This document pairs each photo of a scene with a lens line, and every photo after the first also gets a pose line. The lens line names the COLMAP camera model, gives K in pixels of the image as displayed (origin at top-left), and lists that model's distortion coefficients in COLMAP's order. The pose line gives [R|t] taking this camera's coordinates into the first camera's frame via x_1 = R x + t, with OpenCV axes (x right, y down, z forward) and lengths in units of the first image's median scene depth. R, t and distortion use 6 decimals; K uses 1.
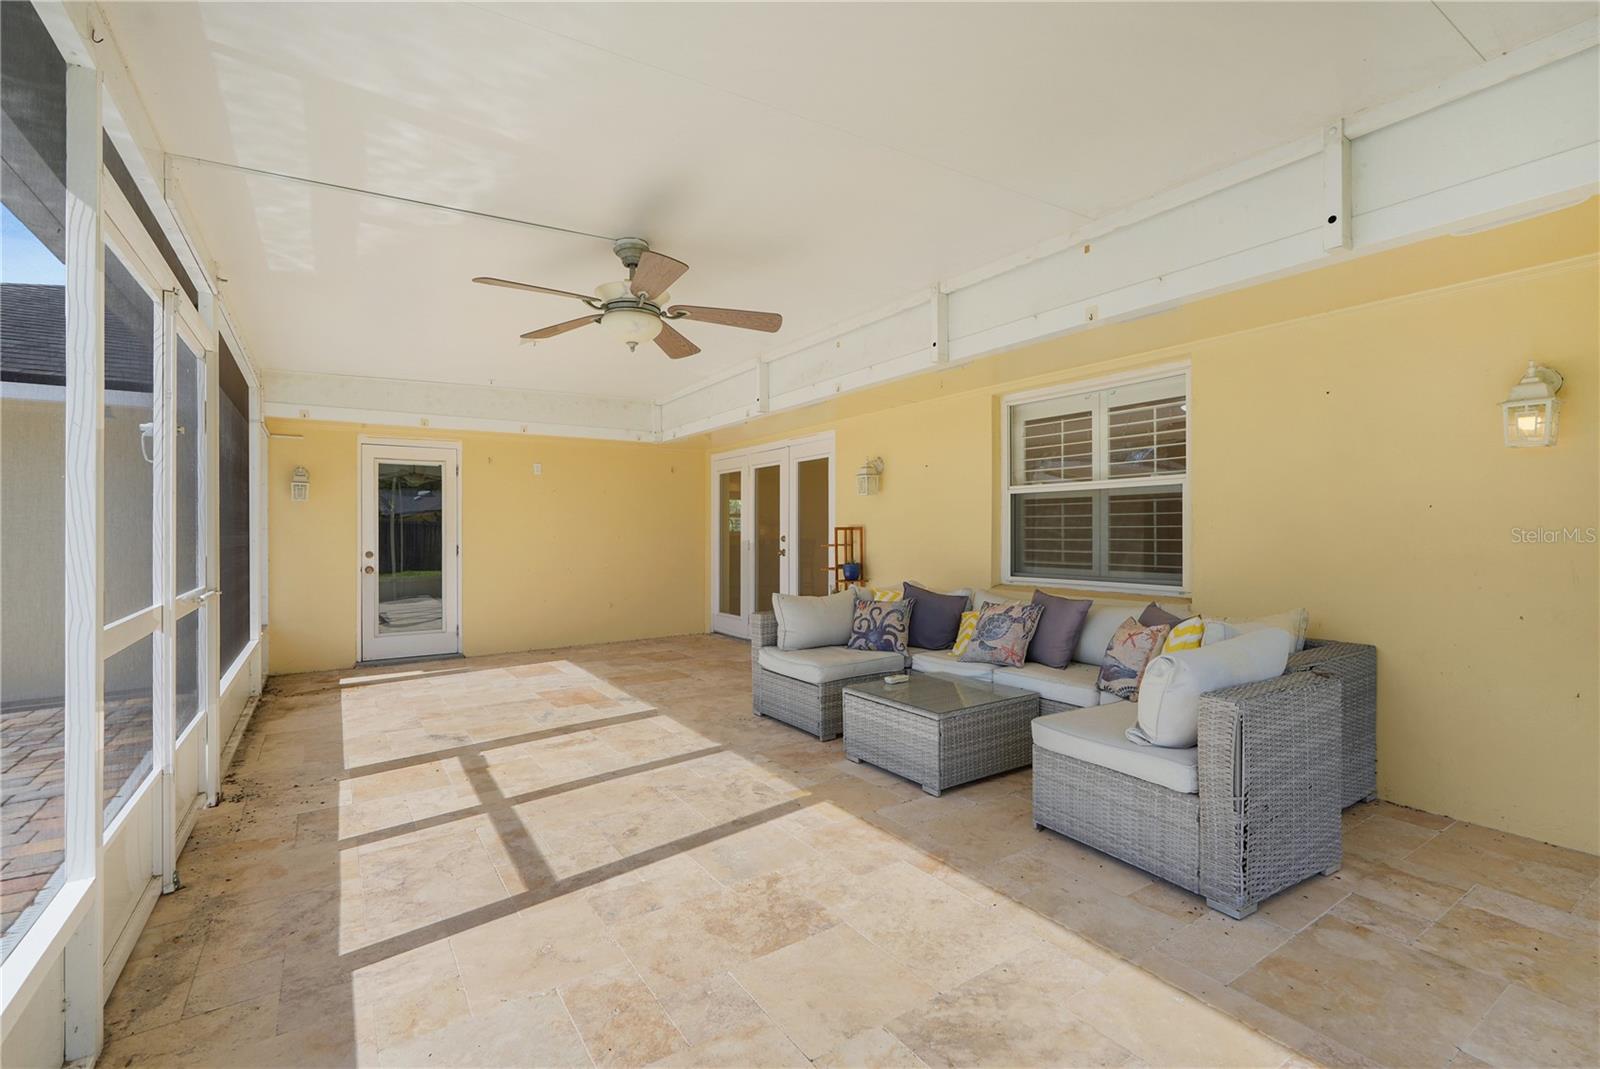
lens RADIAL K [[711.2, 0, 800.0], [0, 711.2, 534.5], [0, 0, 1]] dist [-0.000135, 0.000122]
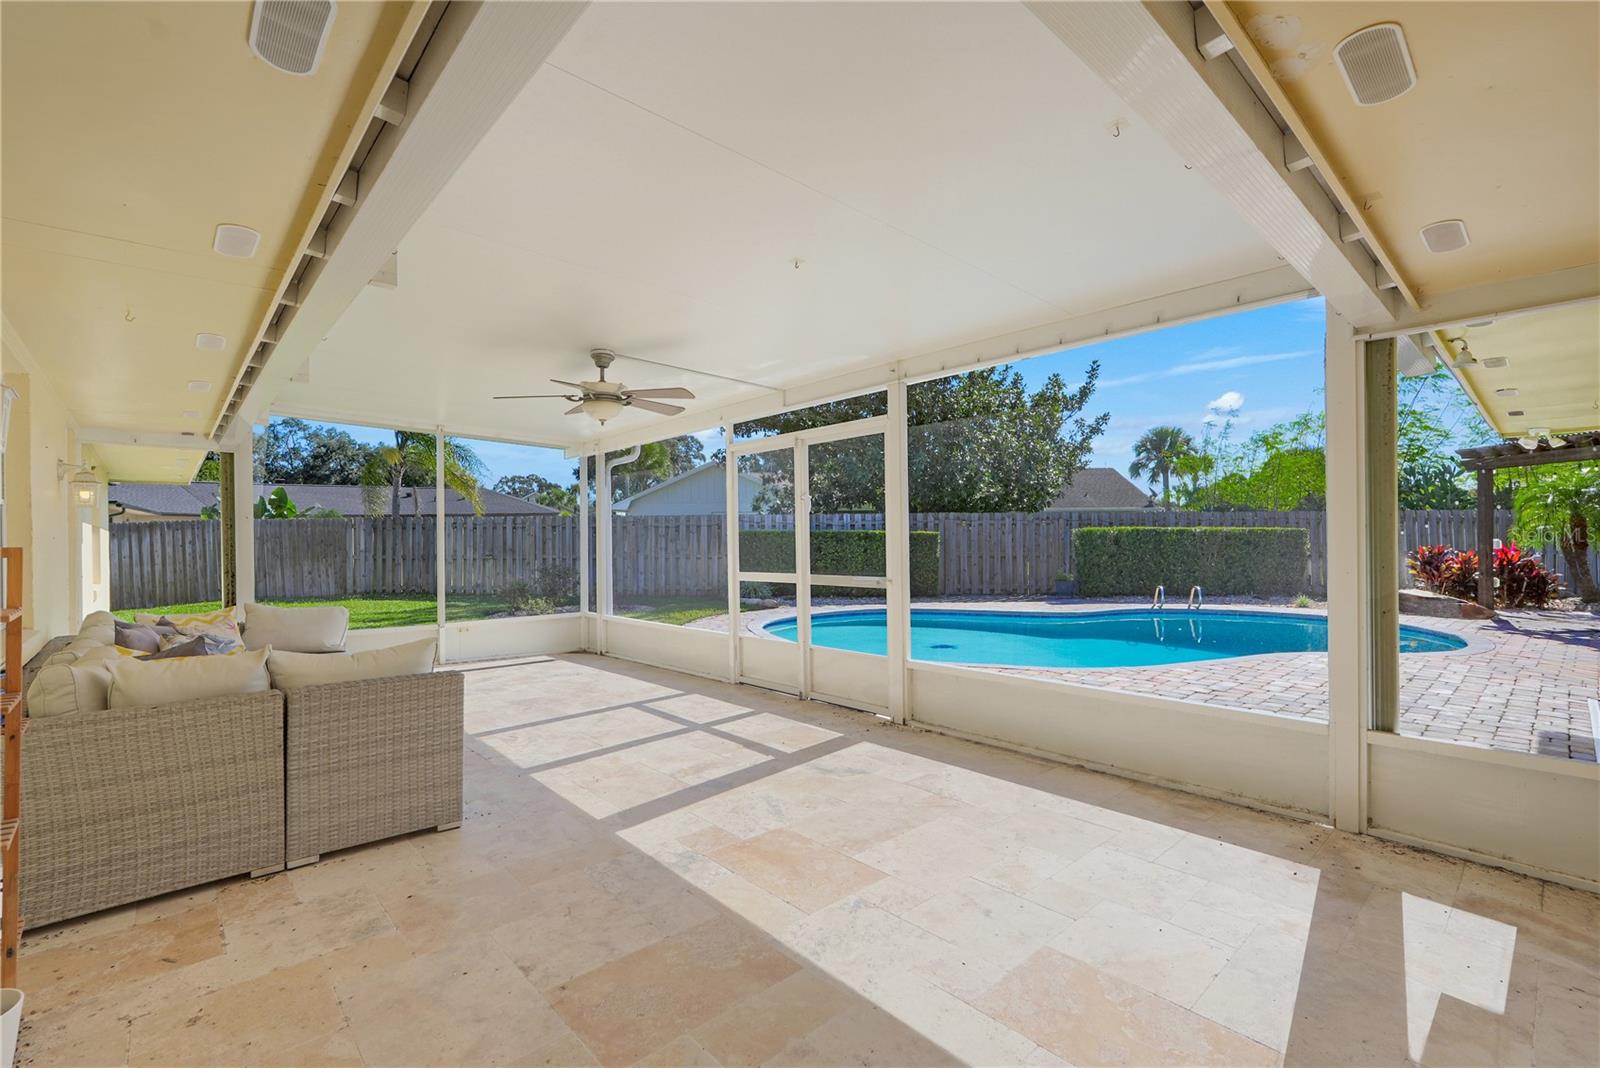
lens RADIAL K [[711.2, 0, 800.0], [0, 711.2, 534.0], [0, 0, 1]] dist [-0.000135, 0.000122]
pose [[-0.988182, 0.014534, -0.152593, -0.361098], [0.015656, 0.999859, -0.006155, -0.013198], [0.152482, -0.008471, -0.988270, 2.203218]]
